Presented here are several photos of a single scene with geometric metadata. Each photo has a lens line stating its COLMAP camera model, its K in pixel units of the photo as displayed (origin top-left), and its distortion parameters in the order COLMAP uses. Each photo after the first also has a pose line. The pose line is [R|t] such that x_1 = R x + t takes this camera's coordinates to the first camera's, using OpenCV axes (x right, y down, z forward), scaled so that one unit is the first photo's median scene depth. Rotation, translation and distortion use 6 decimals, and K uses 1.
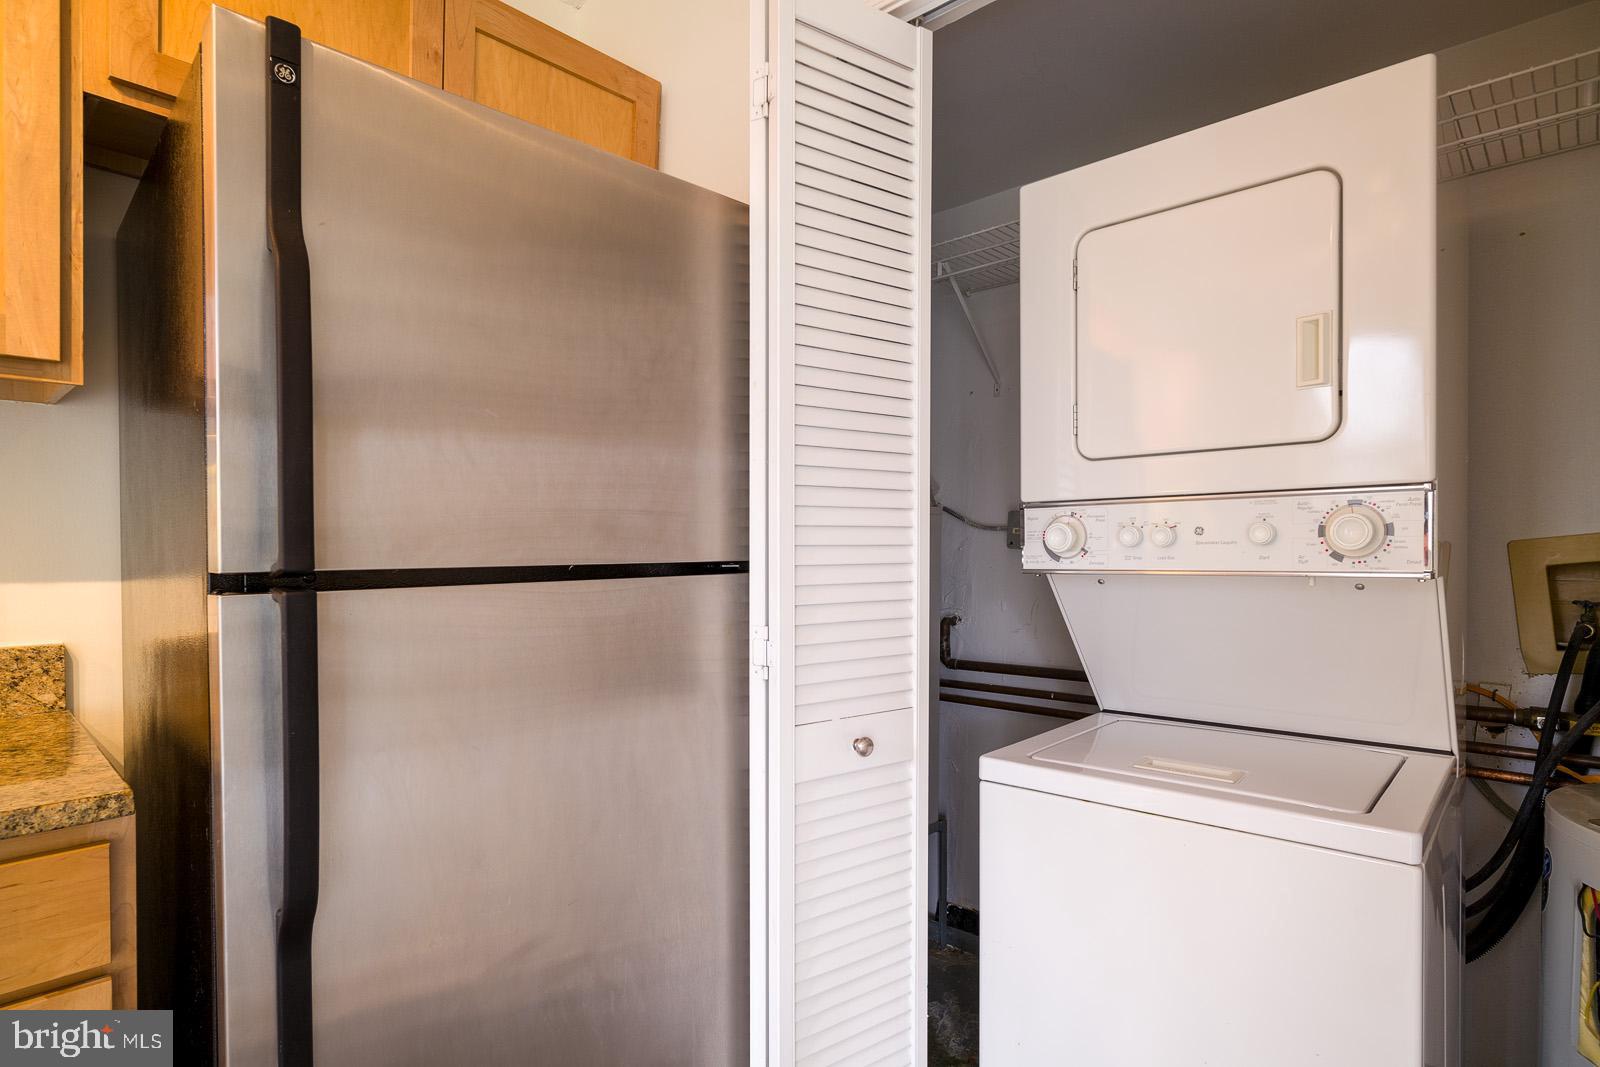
lens RADIAL K [[825.9, 0, 800.7], [0, 825.9, 542.7], [0, 0, 1]] dist [-0.001827, 0.000085]
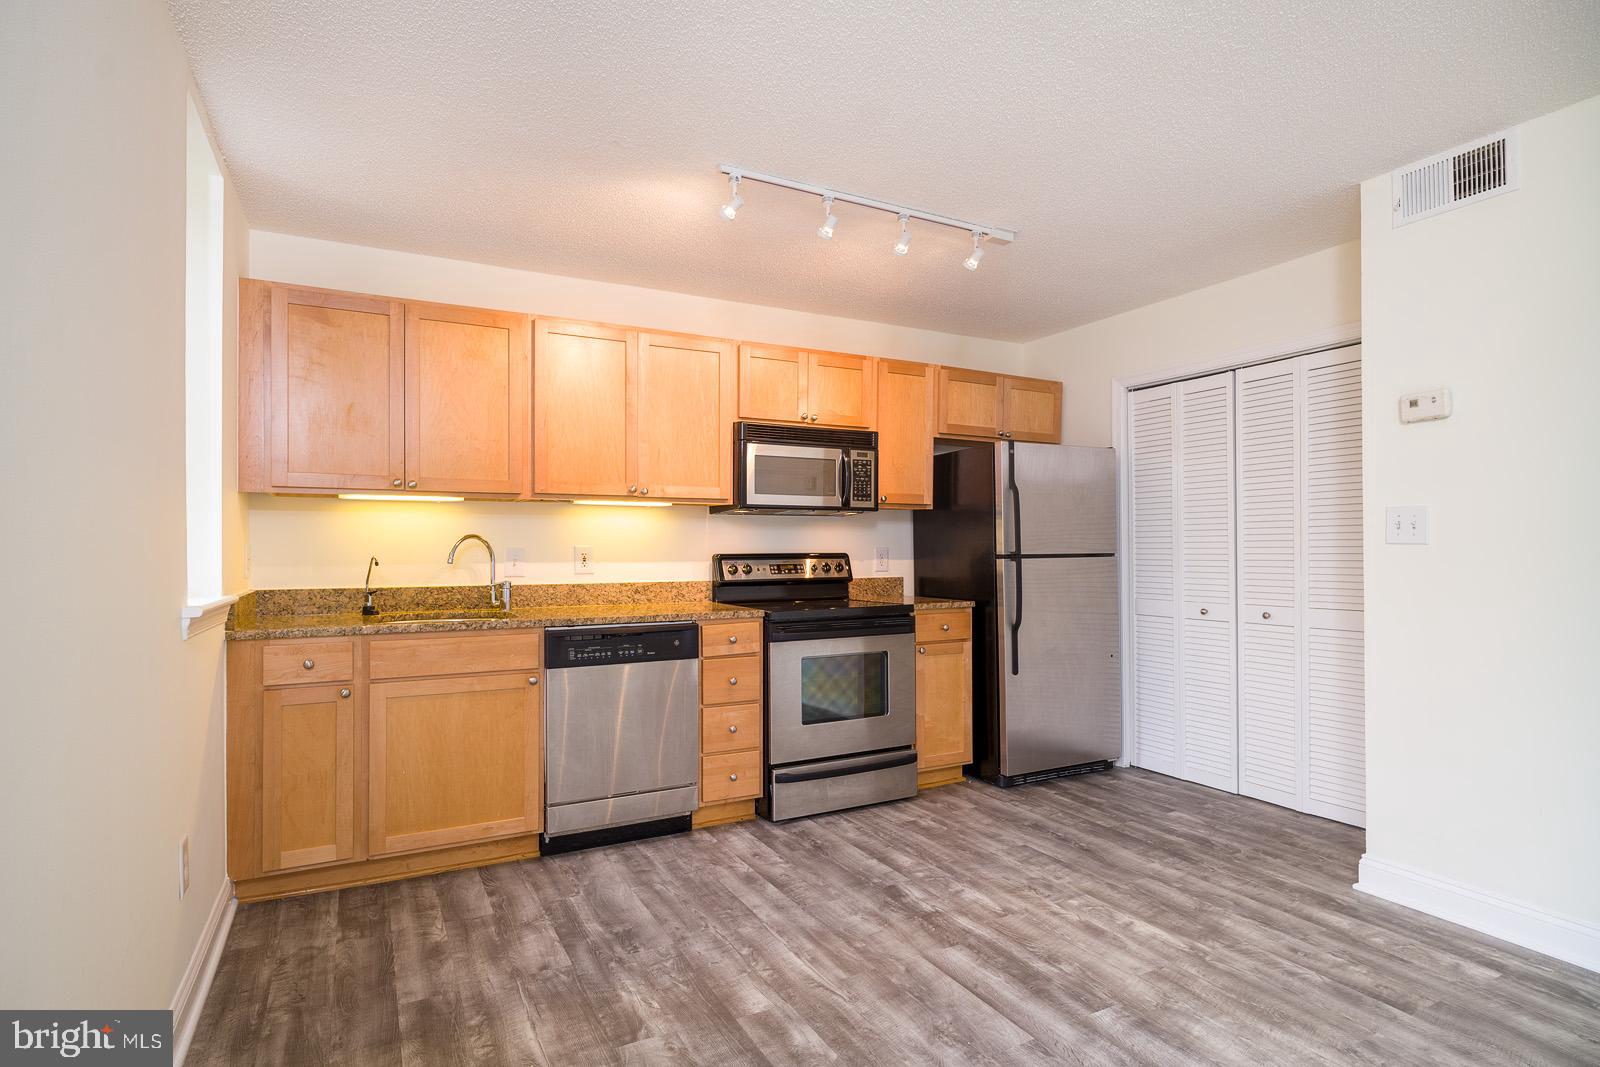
lens RADIAL K [[825.9, 0, 800.7], [0, 825.9, 542.7], [0, 0, 1]] dist [-0.001827, 0.000085]
pose [[0.943200, -0.004774, -0.332190, -0.158284], [0.002195, 0.999964, -0.008138, 0.002604], [0.332217, 0.006947, 0.943177, -3.852161]]
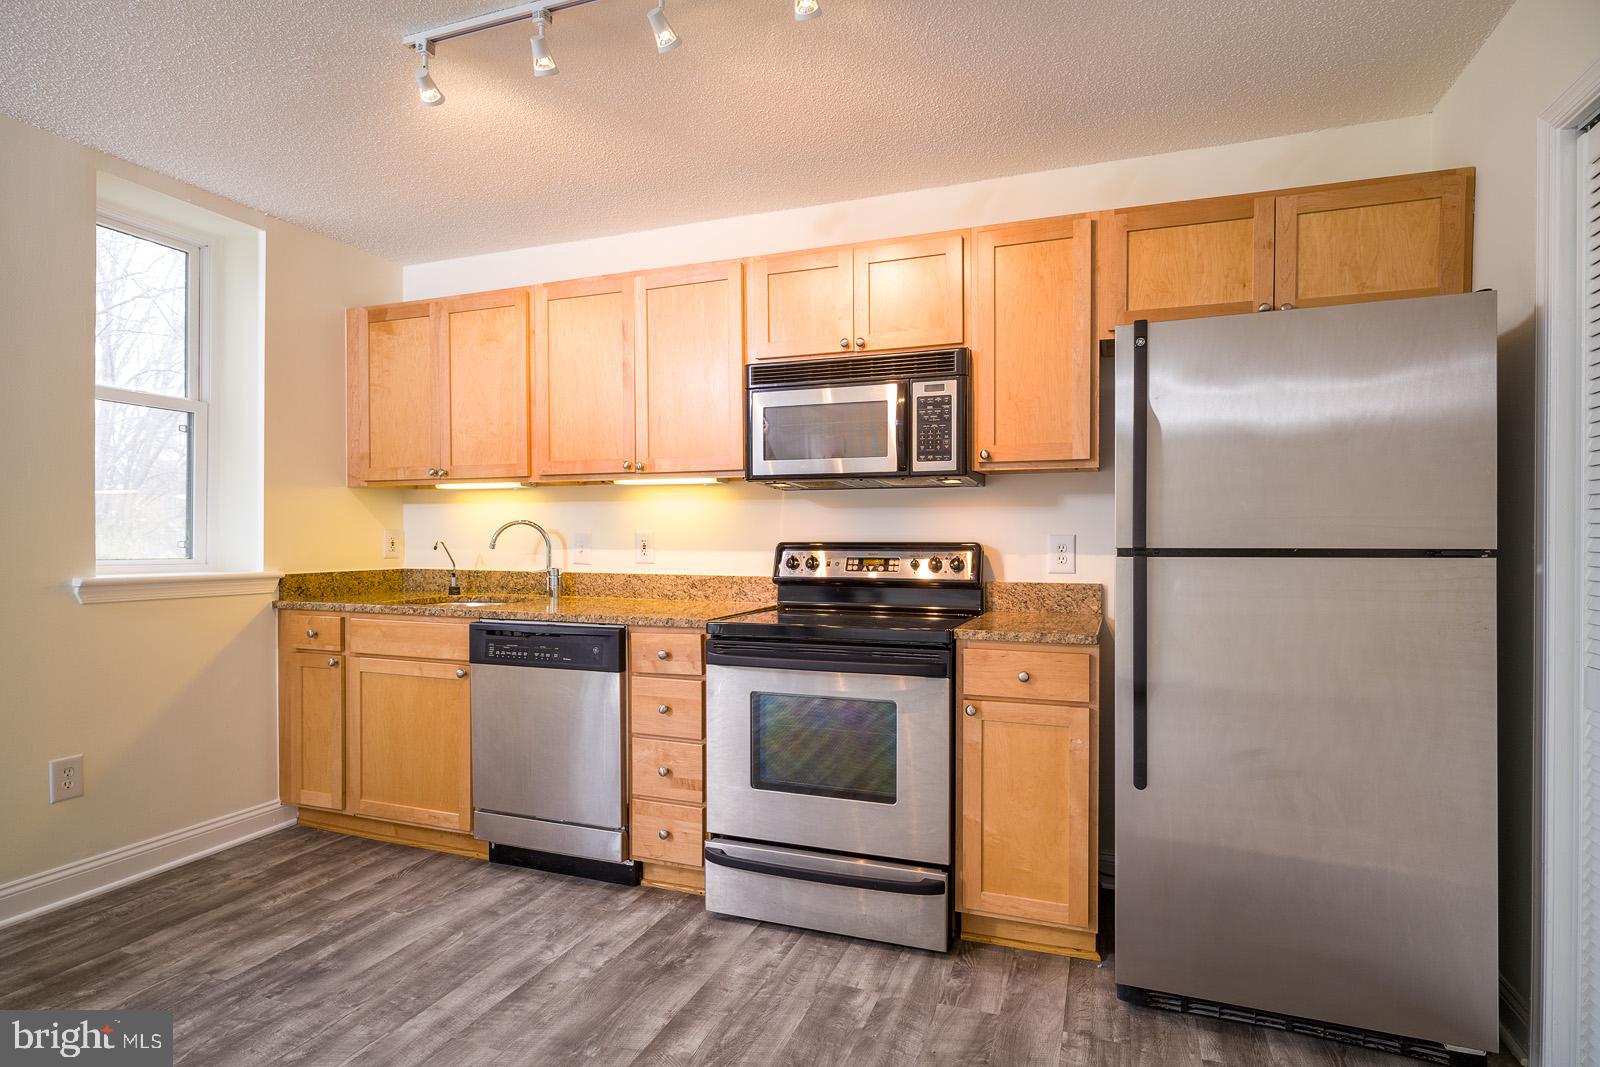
lens RADIAL K [[825.9, 0, 800.7], [0, 825.9, 542.7], [0, 0, 1]] dist [-0.001827, 0.000085]
pose [[0.375673, 0.007329, -0.926723, 1.226706], [-0.003035, 0.999973, 0.006678, 0.005612], [0.926747, 0.000304, 0.375685, -0.818890]]
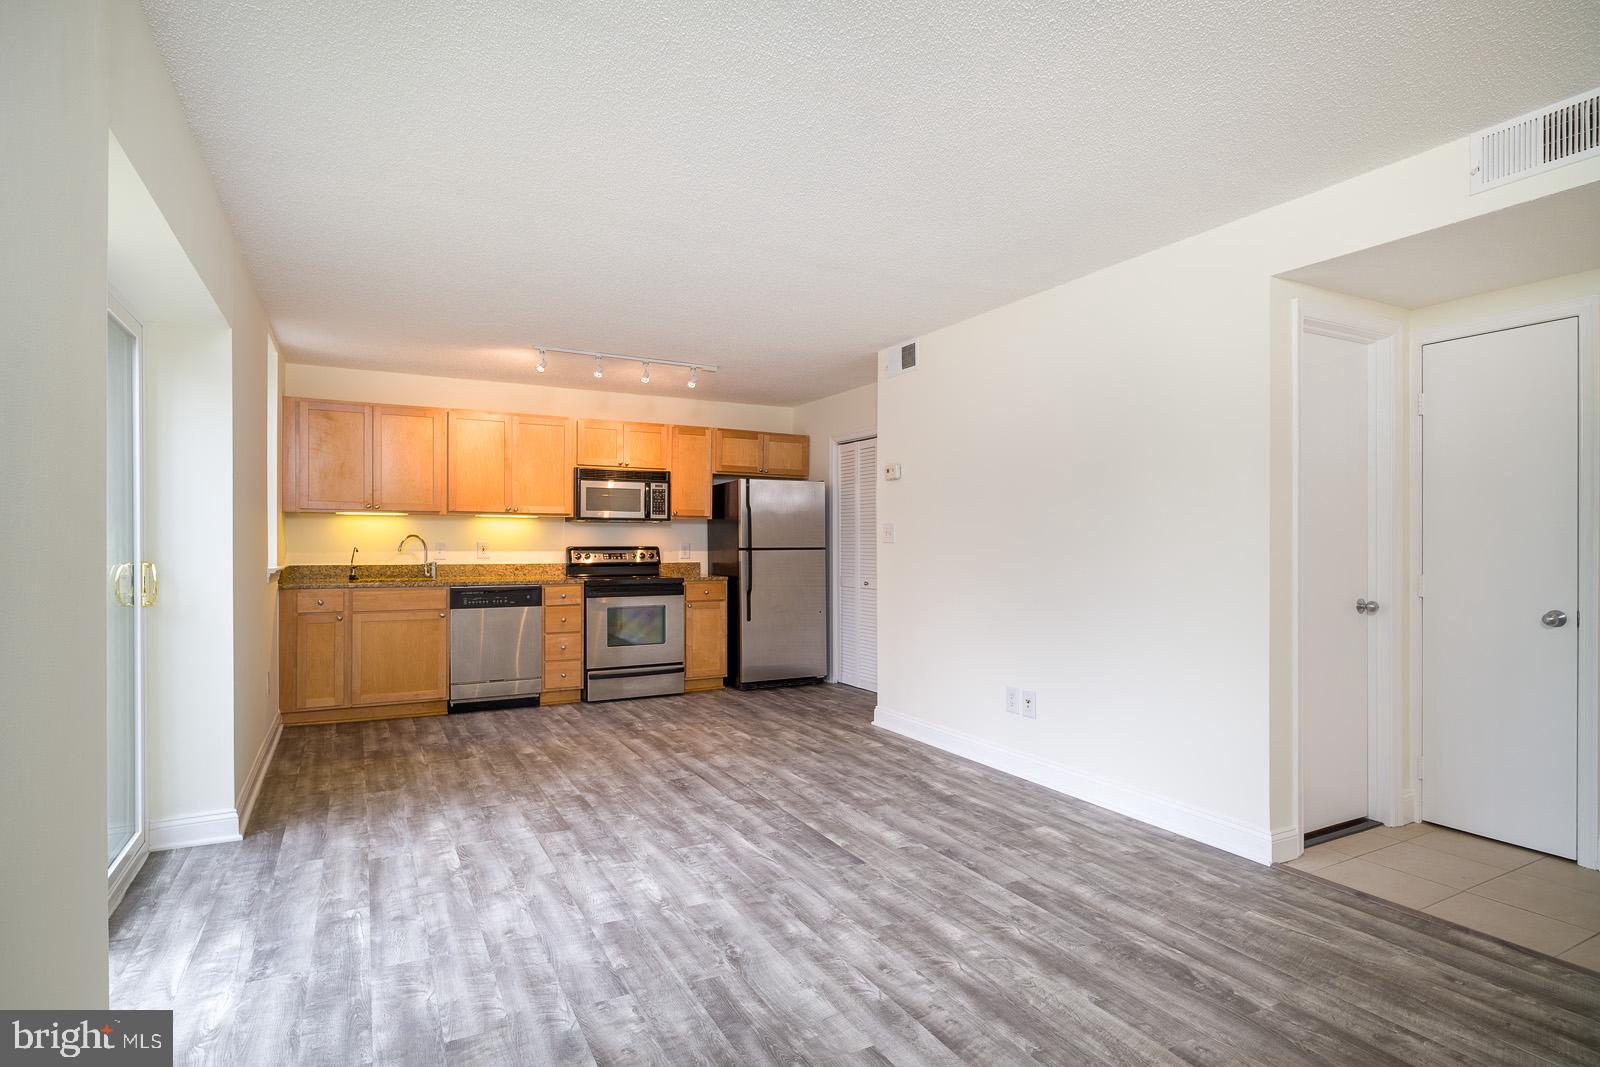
lens RADIAL K [[825.9, 0, 800.7], [0, 825.9, 542.7], [0, 0, 1]] dist [-0.001827, 0.000085]
pose [[0.945944, 0.002522, -0.324319, 2.374567], [-0.002921, 0.999995, -0.000742, -0.010200], [0.324316, 0.001649, 0.945947, -6.140633]]
